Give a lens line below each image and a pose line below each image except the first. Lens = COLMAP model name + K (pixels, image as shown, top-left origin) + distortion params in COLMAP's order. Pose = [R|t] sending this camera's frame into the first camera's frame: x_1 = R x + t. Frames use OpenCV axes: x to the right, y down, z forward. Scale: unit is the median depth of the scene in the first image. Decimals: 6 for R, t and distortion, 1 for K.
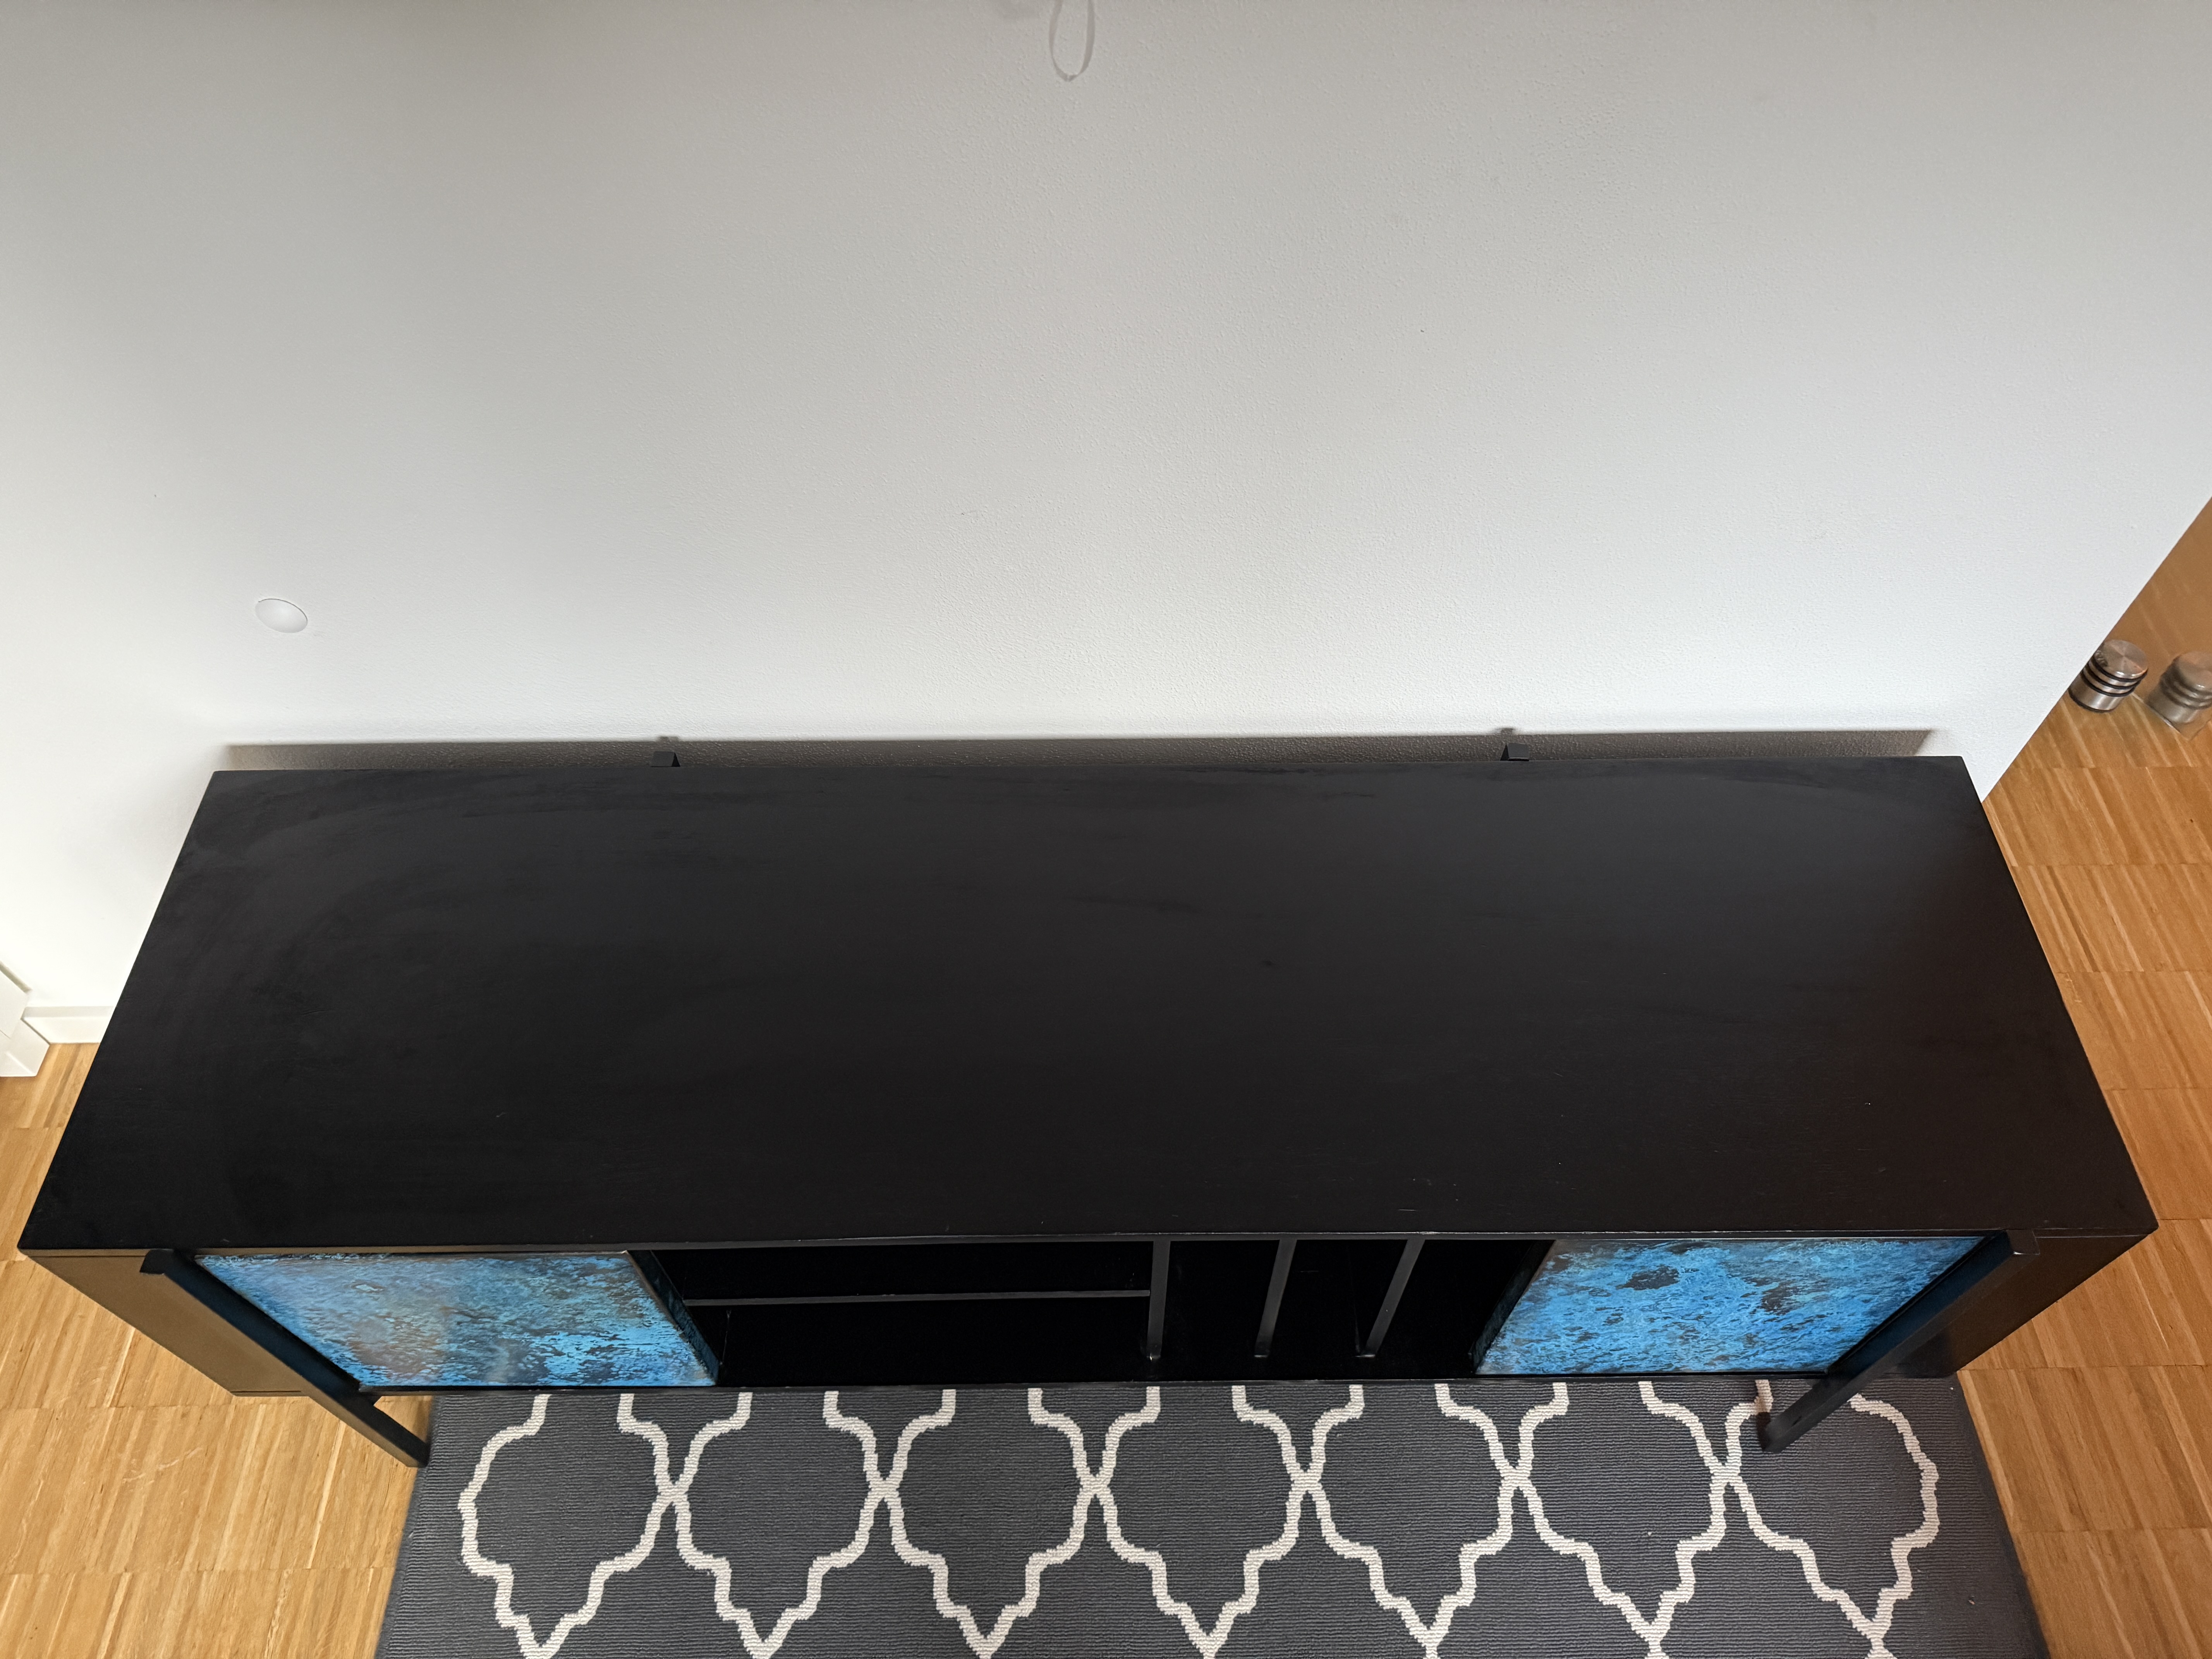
lens RADIAL K [[1558.4, 0, 1098.5], [0, 1558.4, 811.2], [0, 0, 1]] dist [0.026094, -0.049448]
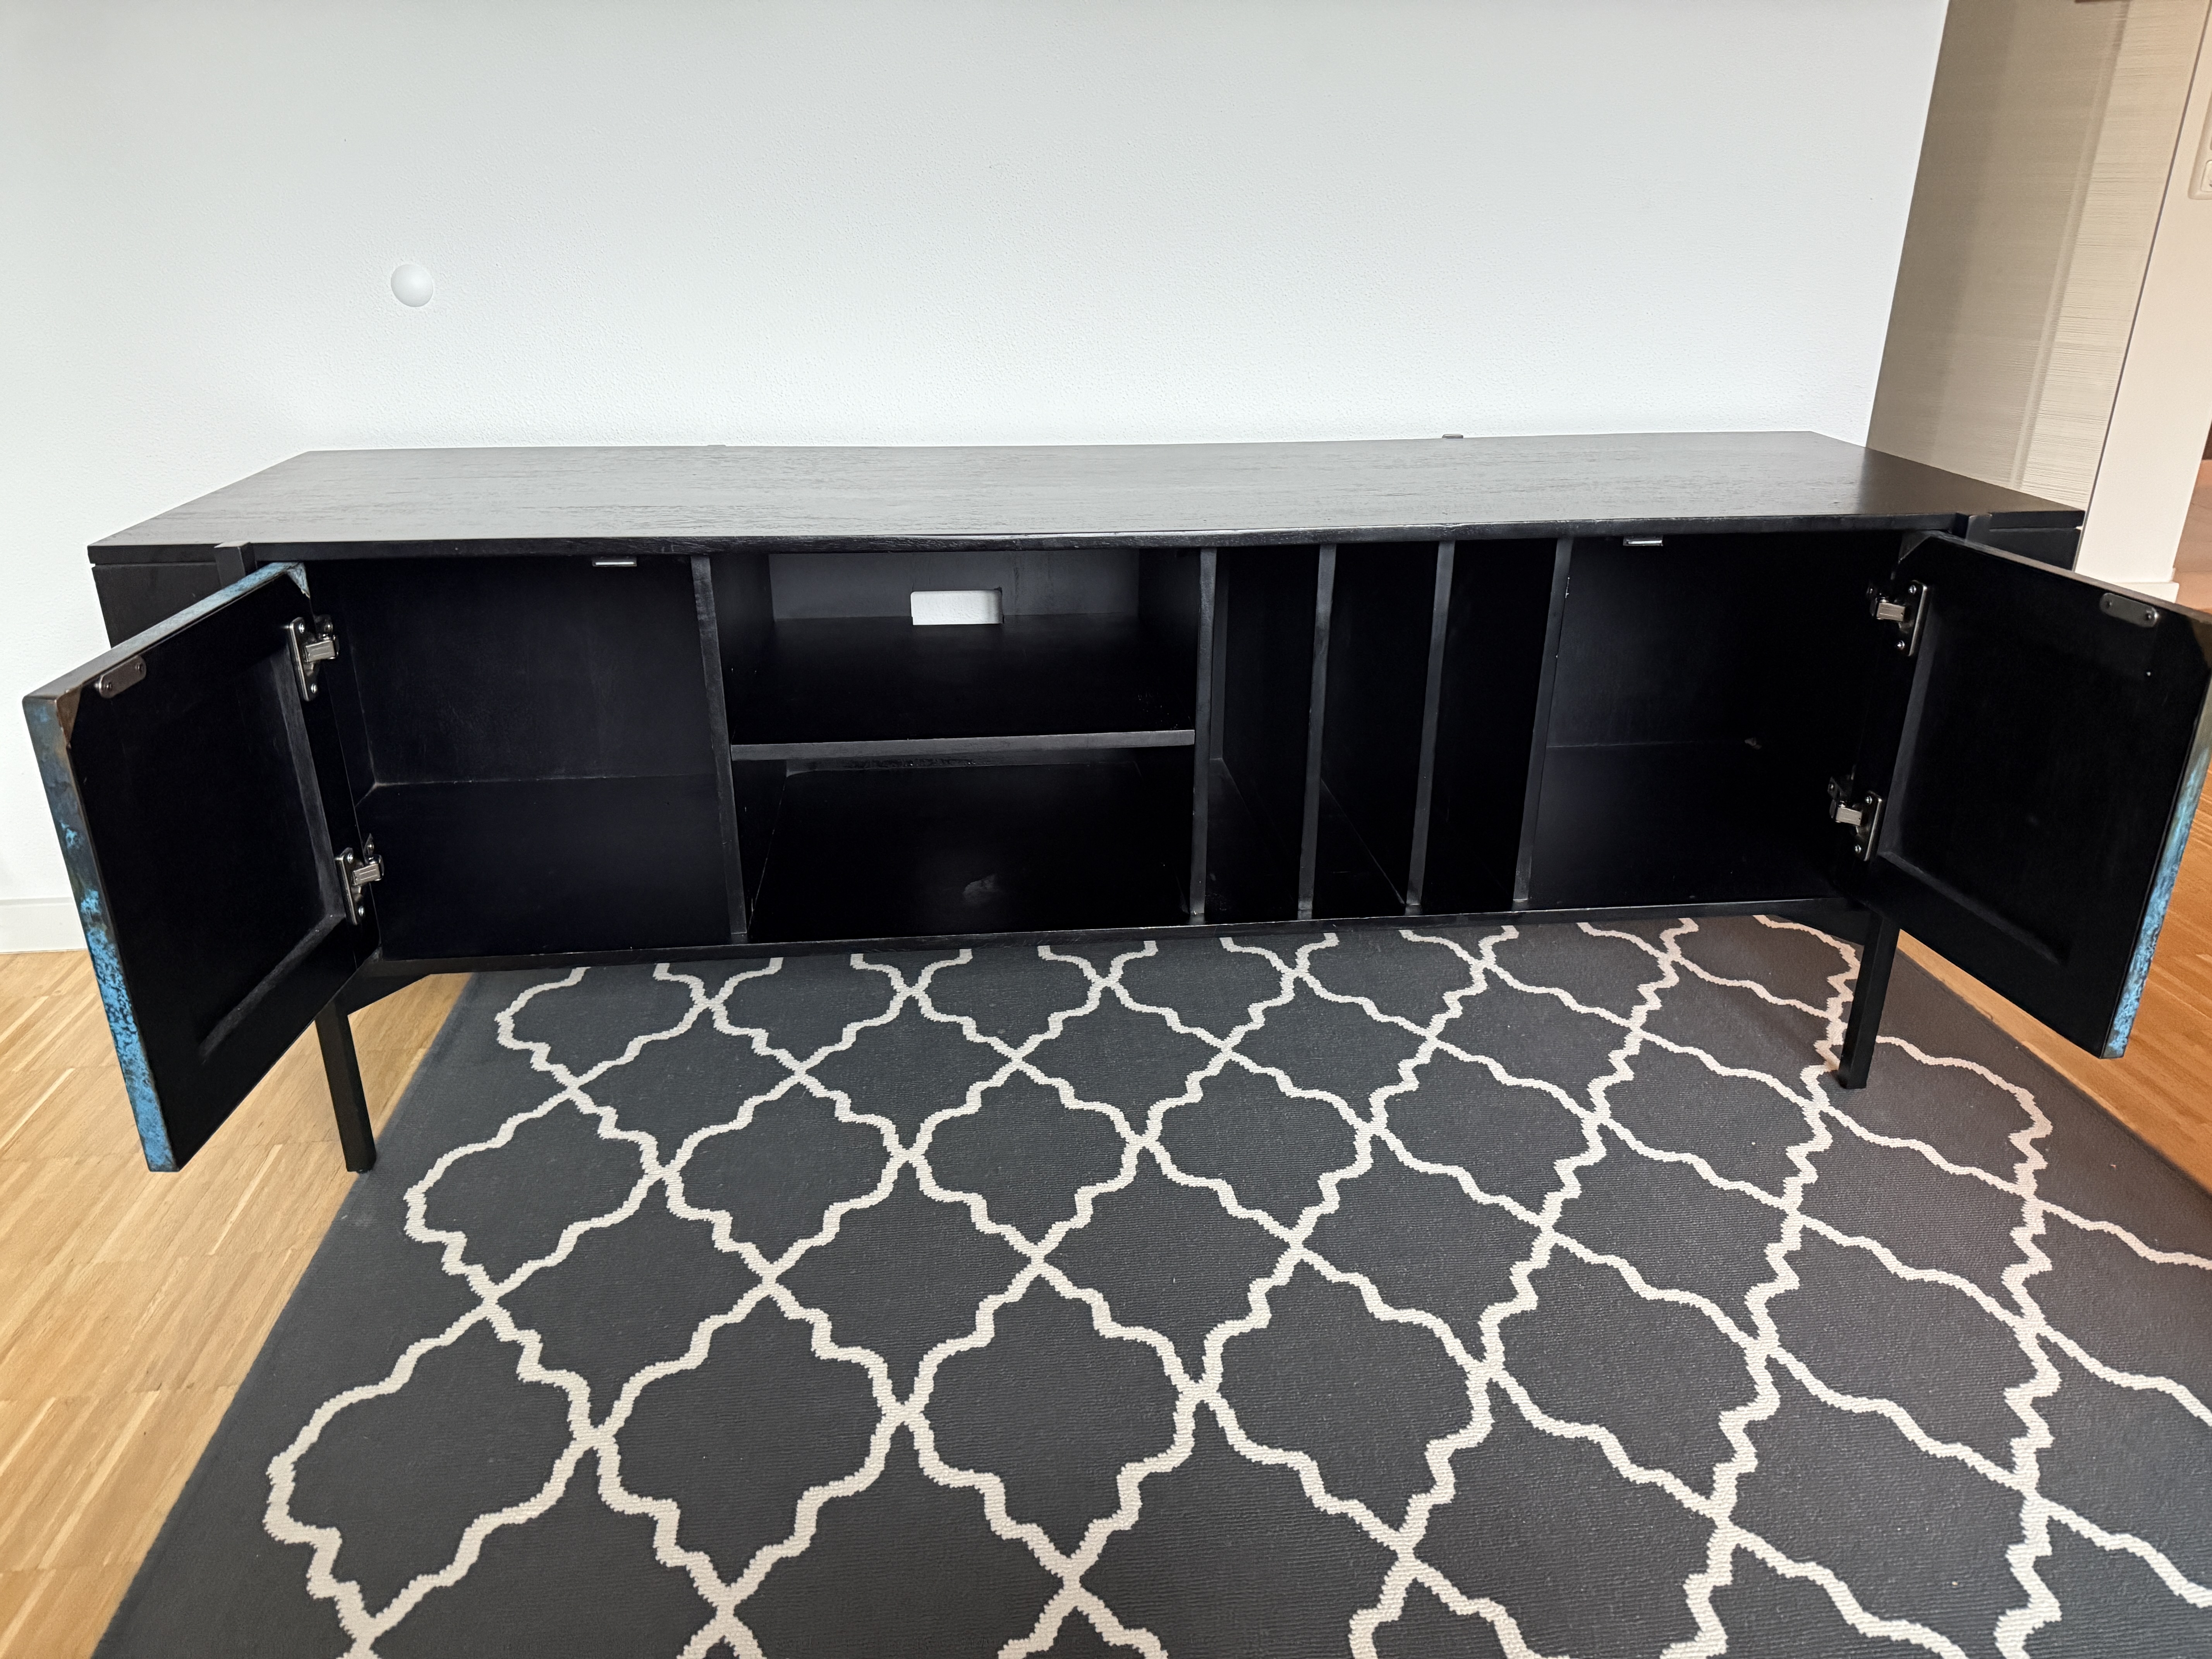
lens RADIAL K [[1558.4, 0, 1088.1], [0, 1558.4, 821.0], [0, 0, 1]] dist [0.026094, -0.049448]
pose [[0.996265, -0.027498, 0.081852, -0.102931], [0.066006, 0.853680, -0.516599, 0.744827], [-0.055670, 0.520072, 0.852306, 0.145247]]
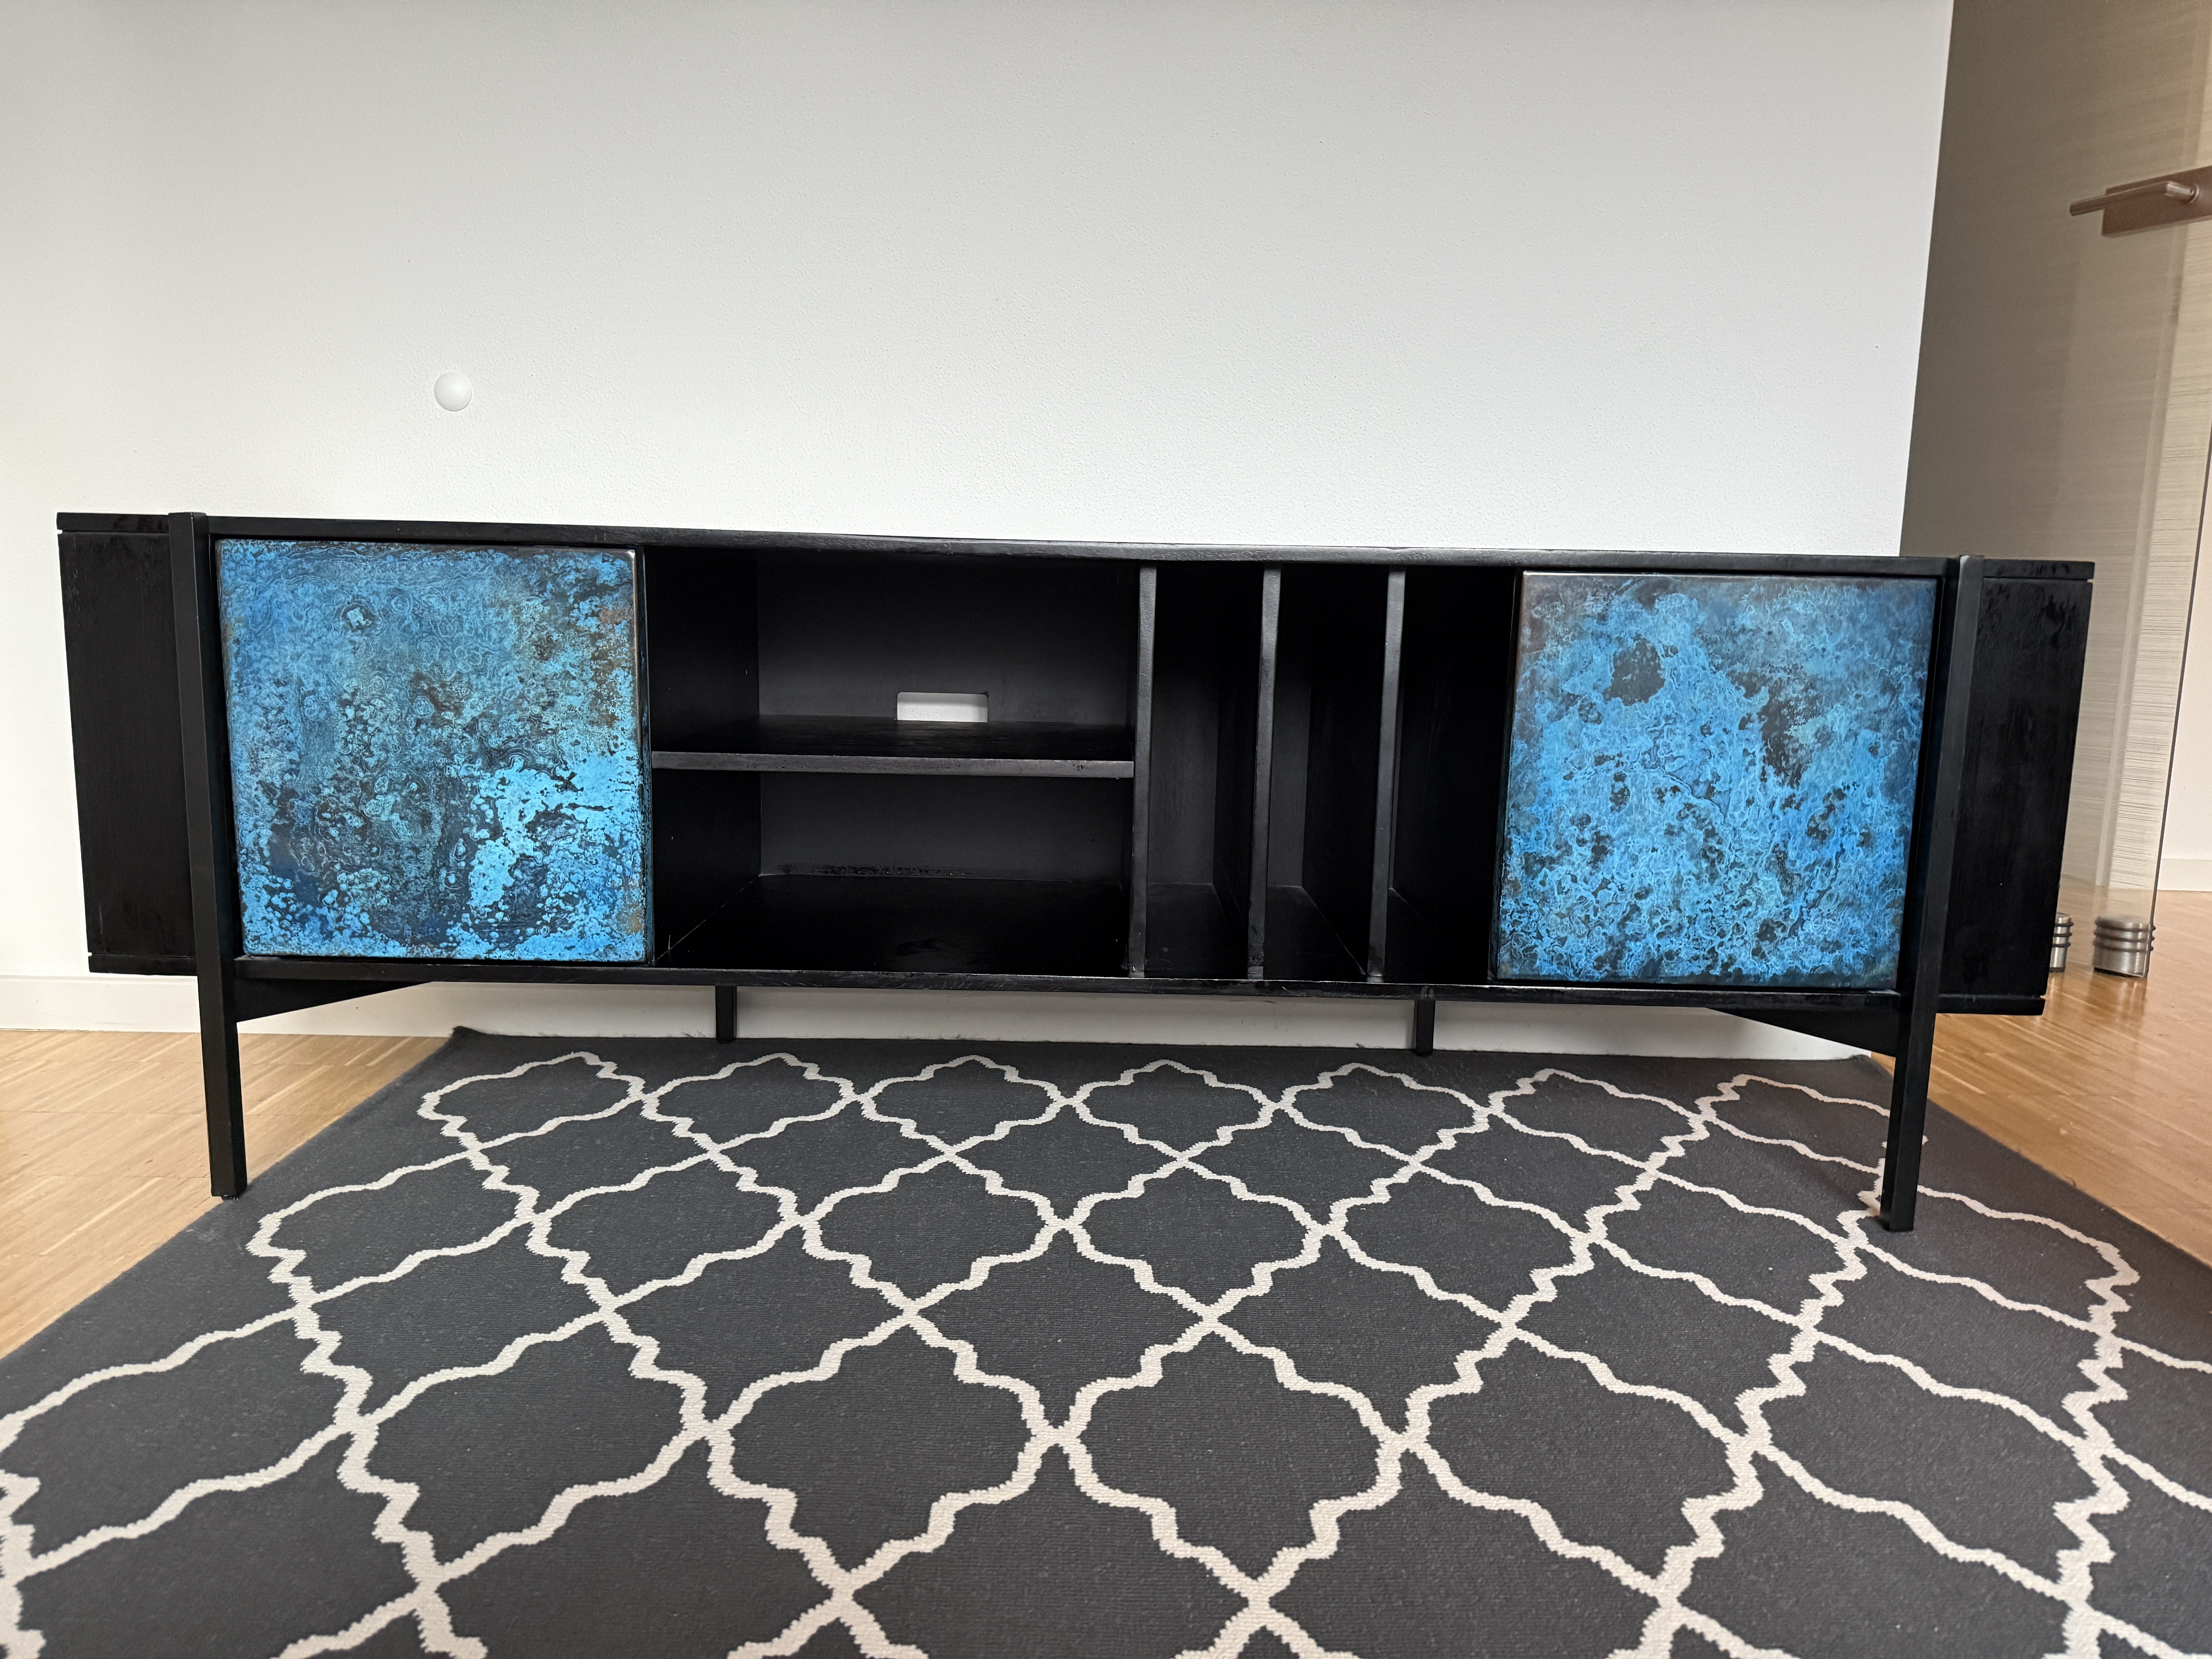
lens RADIAL K [[1558.4, 0, 1090.4], [0, 1558.4, 821.9], [0, 0, 1]] dist [0.026094, -0.049448]
pose [[0.999567, 0.028744, -0.006215, 0.010942], [-0.024662, 0.704203, -0.709570, 0.865112], [-0.016019, 0.709416, 0.704608, 0.294325]]
